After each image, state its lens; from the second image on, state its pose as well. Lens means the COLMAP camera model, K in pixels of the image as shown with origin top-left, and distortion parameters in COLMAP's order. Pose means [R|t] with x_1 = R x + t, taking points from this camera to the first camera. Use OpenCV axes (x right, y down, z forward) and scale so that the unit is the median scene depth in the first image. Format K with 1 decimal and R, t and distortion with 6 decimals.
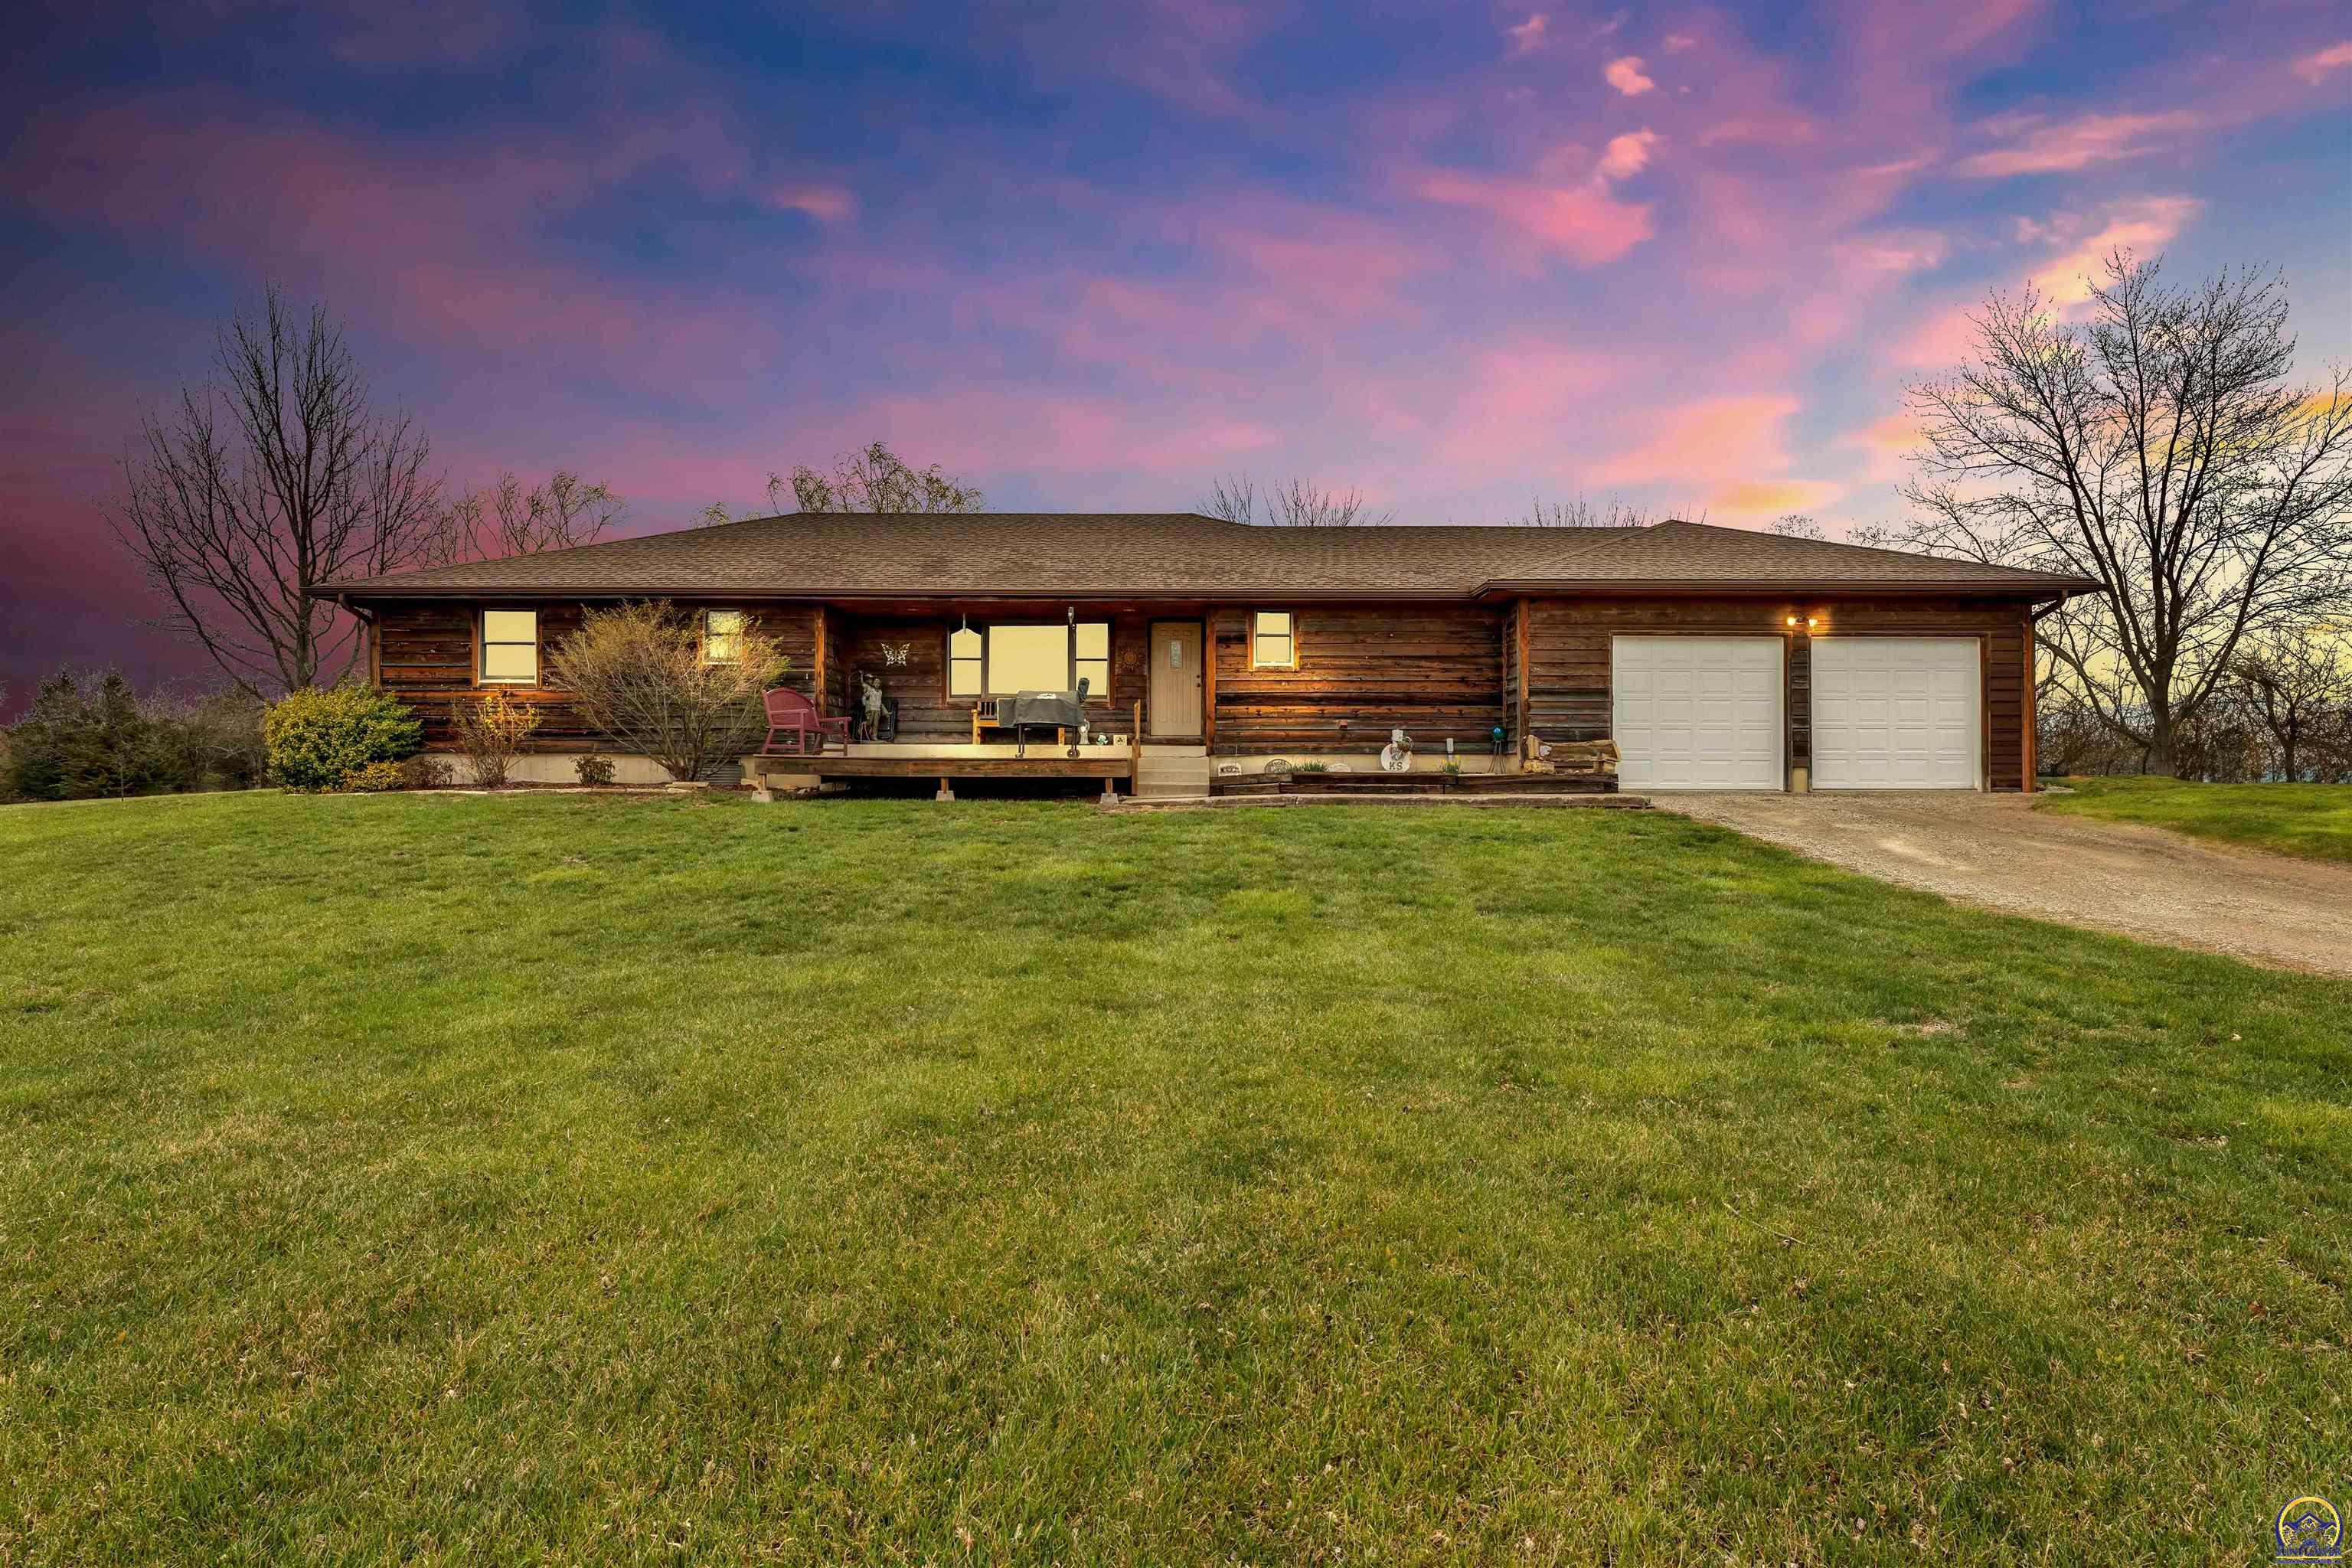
lens RADIAL K [[1209.0, 0, 1176.0], [0, 1209.0, 784.0], [0, 0, 1]] dist [0.002425, 0.000175]
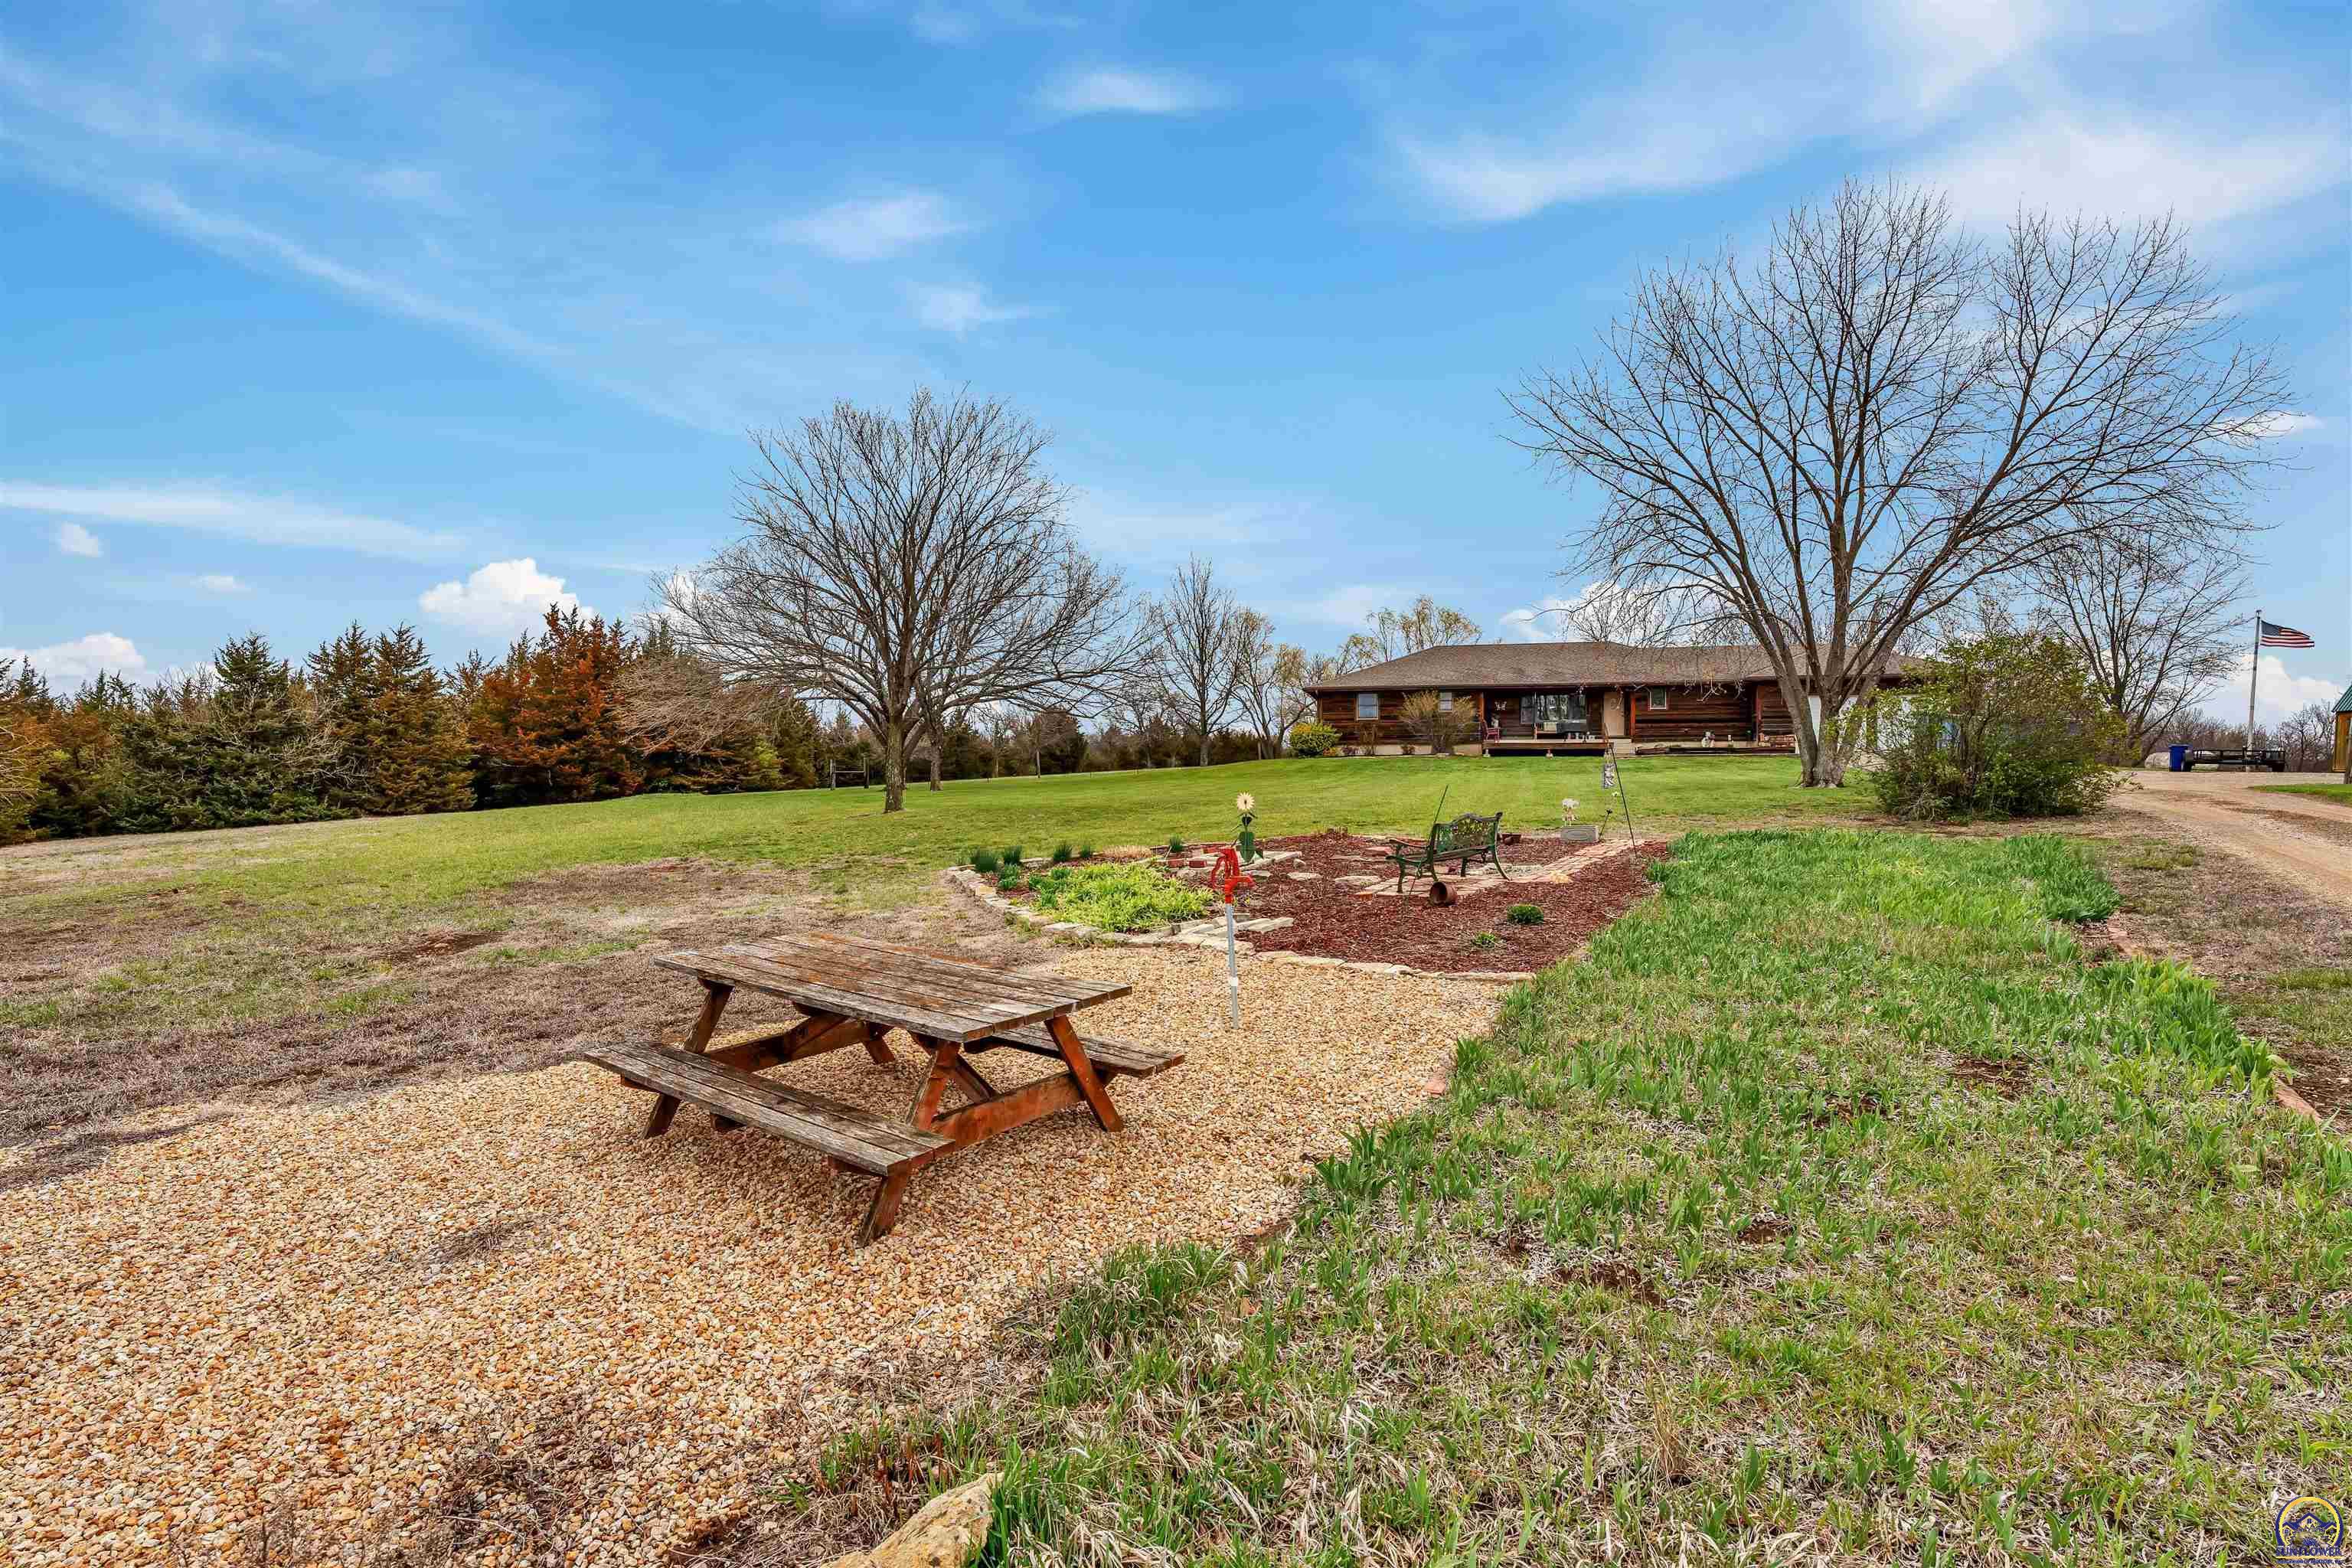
lens RADIAL K [[1173.8, 0, 1176.0], [0, 1173.8, 784.0], [0, 0, 1]] dist [-0.001509, -0.000055]
pose [[0.977506, -0.003062, -0.210885, -0.410832], [0.002031, 0.999985, -0.005108, 0.079255], [0.210897, 0.004565, 0.977498, -1.741193]]
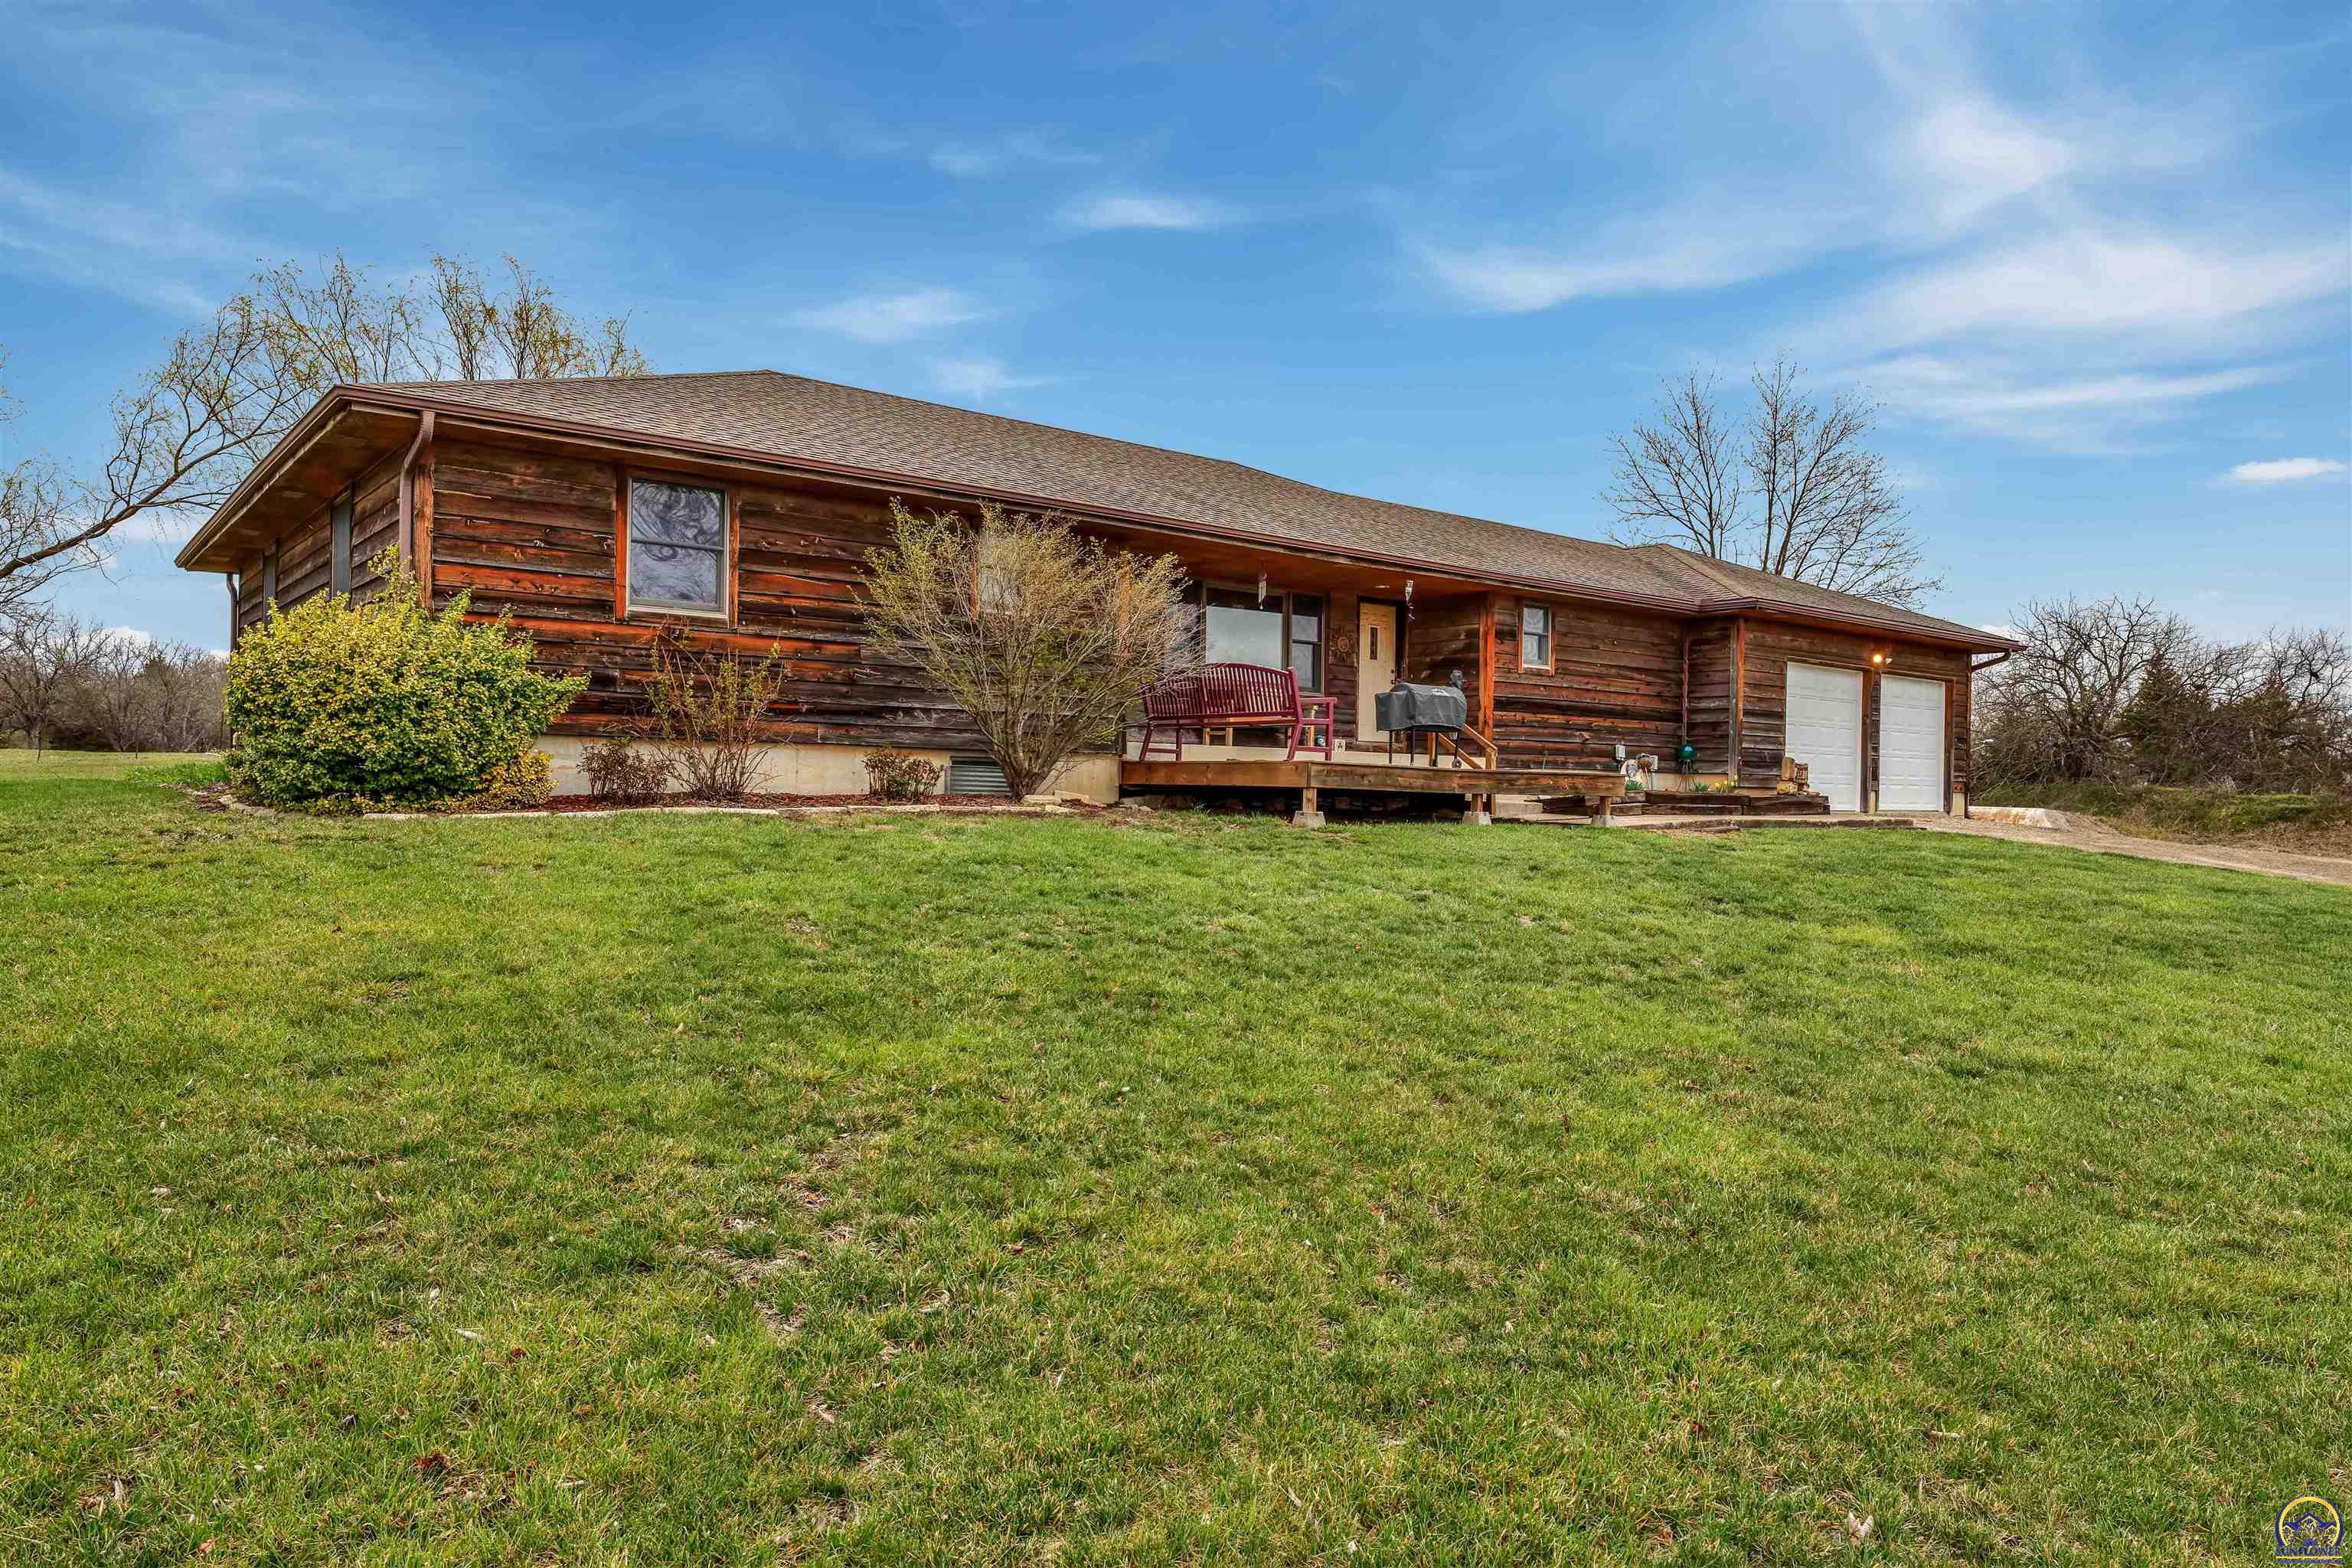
lens RADIAL K [[1474.6, 0, 1176.0], [0, 1474.6, 784.0], [0, 0, 1]] dist [-0.007488, -0.000925]
pose [[0.783628, 0.013126, 0.621091, -0.789243], [-0.010765, 0.999914, -0.007550, -0.002458], [-0.621137, -0.000770, 0.783702, 0.322611]]
